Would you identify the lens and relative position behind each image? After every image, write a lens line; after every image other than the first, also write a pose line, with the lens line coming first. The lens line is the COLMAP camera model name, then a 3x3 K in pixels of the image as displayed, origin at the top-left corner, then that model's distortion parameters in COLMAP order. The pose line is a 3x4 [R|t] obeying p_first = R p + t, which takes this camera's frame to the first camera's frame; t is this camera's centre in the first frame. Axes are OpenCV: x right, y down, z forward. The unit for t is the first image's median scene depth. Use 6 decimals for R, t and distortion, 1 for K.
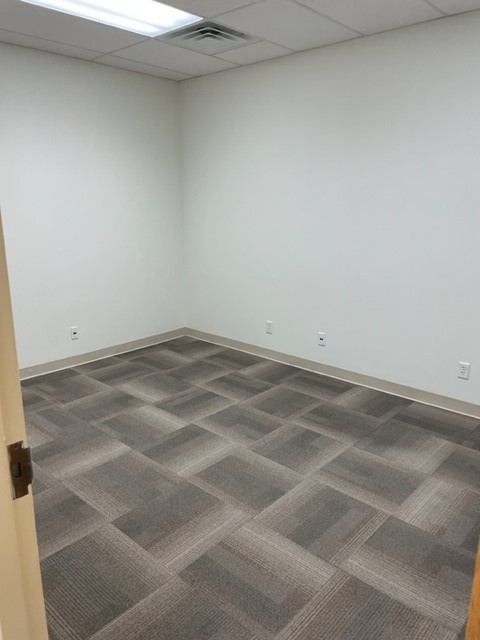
lens RADIAL K [[485.9, 0, 238.2], [0, 485.9, 316.8], [0, 0, 1]] dist [0.085058, -0.110365]
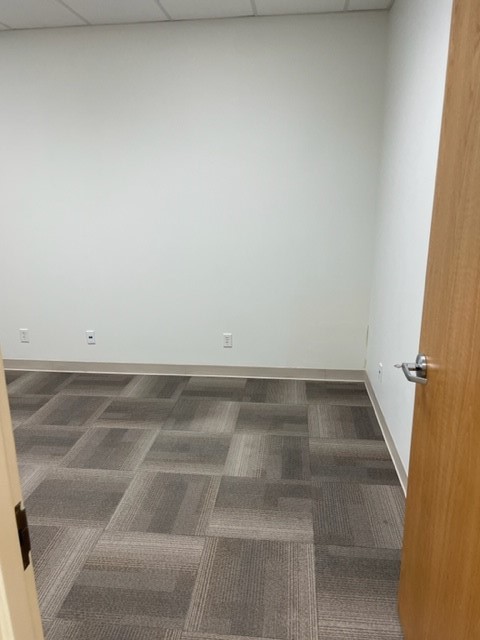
lens RADIAL K [[485.9, 0, 239.5], [0, 485.9, 323.4], [0, 0, 1]] dist [0.085058, -0.110365]
pose [[0.807566, -0.166590, 0.565760, -0.182971], [0.150718, 0.985719, 0.075113, -0.013535], [-0.570194, 0.024612, 0.821141, 0.042521]]
